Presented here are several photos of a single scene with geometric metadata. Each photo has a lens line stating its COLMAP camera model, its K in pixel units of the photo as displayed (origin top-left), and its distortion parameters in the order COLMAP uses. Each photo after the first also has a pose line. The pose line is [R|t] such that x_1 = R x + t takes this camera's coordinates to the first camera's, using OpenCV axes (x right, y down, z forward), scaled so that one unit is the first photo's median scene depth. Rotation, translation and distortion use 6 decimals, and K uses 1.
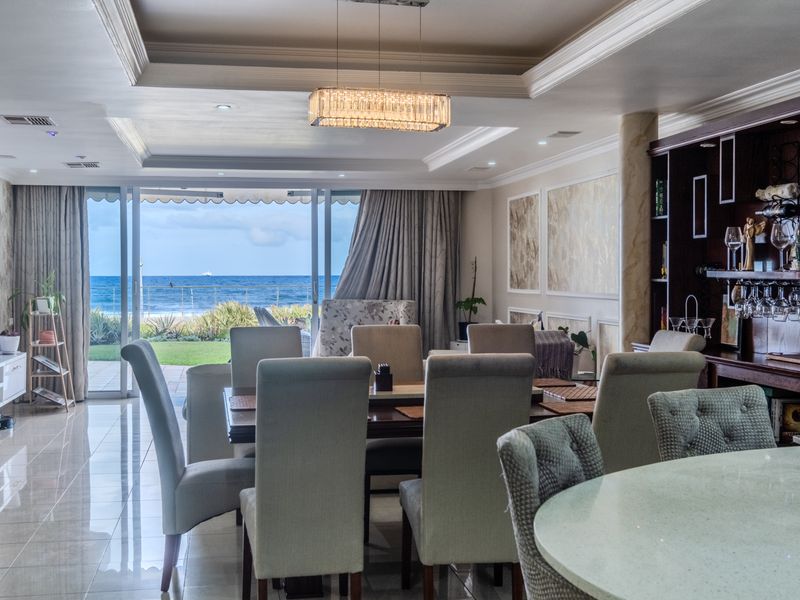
lens RADIAL K [[951.3, 0, 398.5], [0, 951.3, 299.8], [0, 0, 1]] dist [-0.034065, 0.000000]
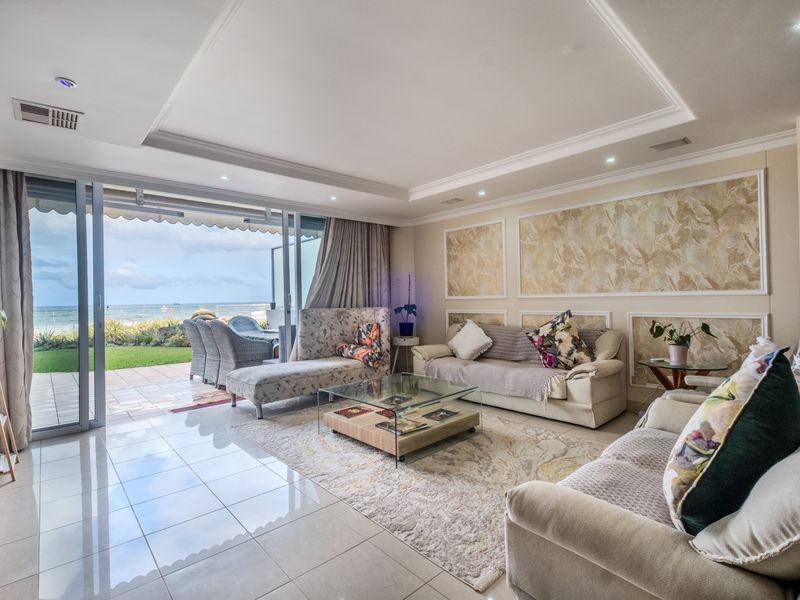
lens RADIAL K [[392.0, 0, 394.0], [0, 392.0, 297.2], [0, 0, 1]] dist [-0.003283, -0.003849]
pose [[0.845676, -0.015019, 0.533485, -0.235738], [0.033643, 0.999116, -0.025204, 0.000985], [-0.532635, 0.039262, 0.845434, 0.540017]]
